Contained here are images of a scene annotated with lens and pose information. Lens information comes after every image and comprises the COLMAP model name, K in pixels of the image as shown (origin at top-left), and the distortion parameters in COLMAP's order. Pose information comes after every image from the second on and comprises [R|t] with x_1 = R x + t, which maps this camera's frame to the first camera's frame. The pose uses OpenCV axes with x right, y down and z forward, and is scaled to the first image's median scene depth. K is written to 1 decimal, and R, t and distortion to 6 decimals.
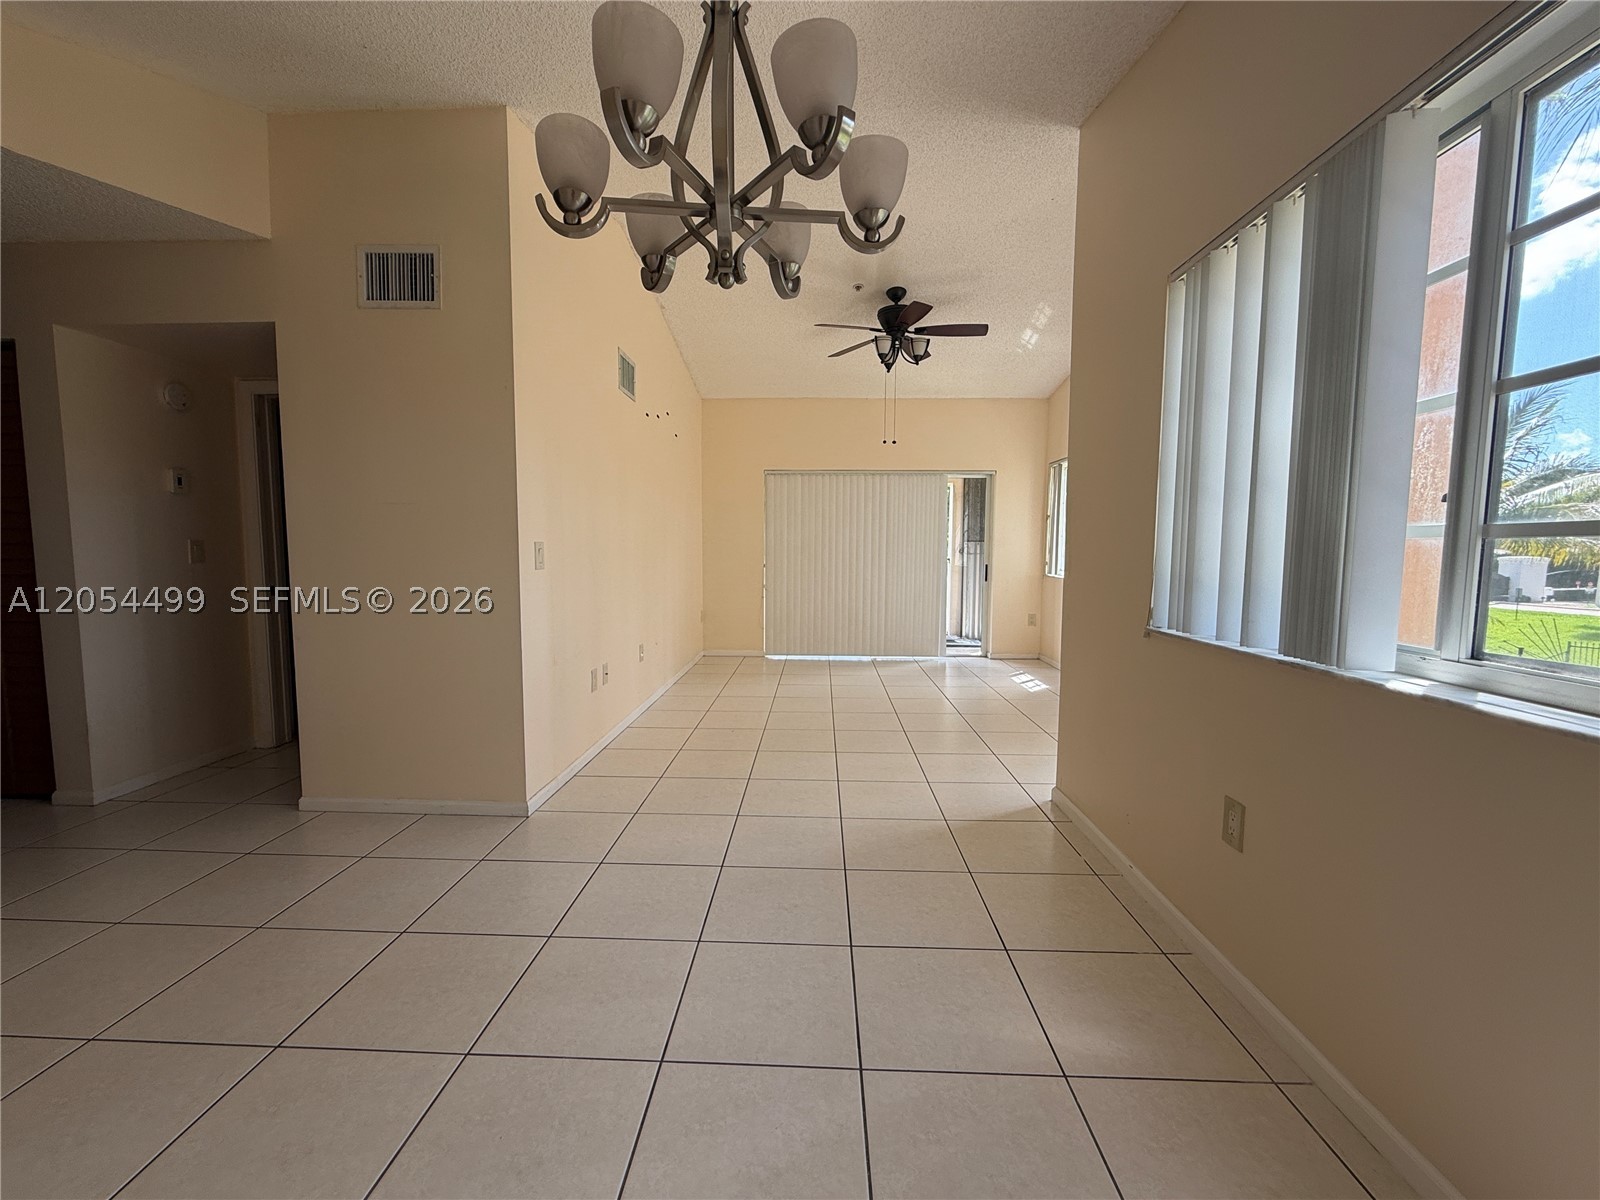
lens RADIAL K [[641.3, 0, 798.3], [0, 641.3, 603.0], [0, 0, 1]] dist [0.000155, 0.000402]
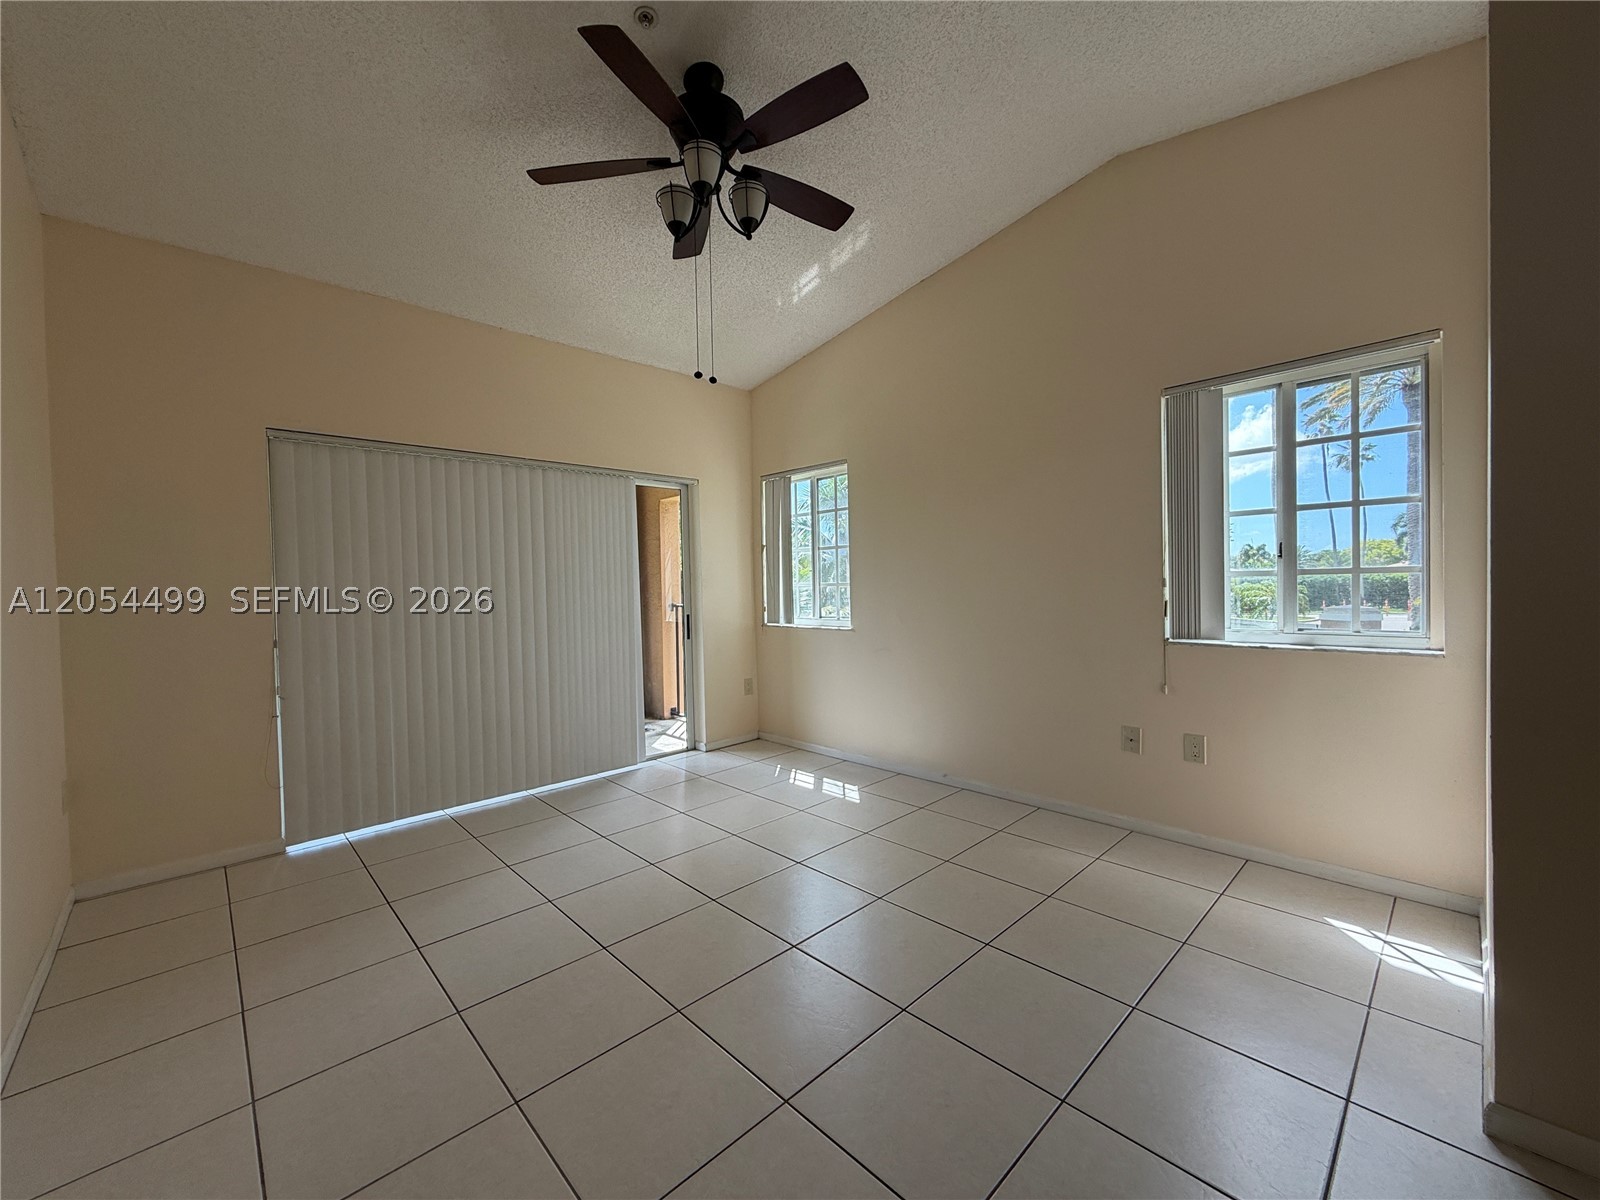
lens RADIAL K [[641.3, 0, 799.9], [0, 641.3, 596.9], [0, 0, 1]] dist [0.000155, 0.000402]
pose [[0.711748, -0.030838, 0.701758, -0.105211], [0.080751, 0.996005, -0.038132, -0.043660], [-0.697778, 0.083808, 0.711395, 0.432352]]
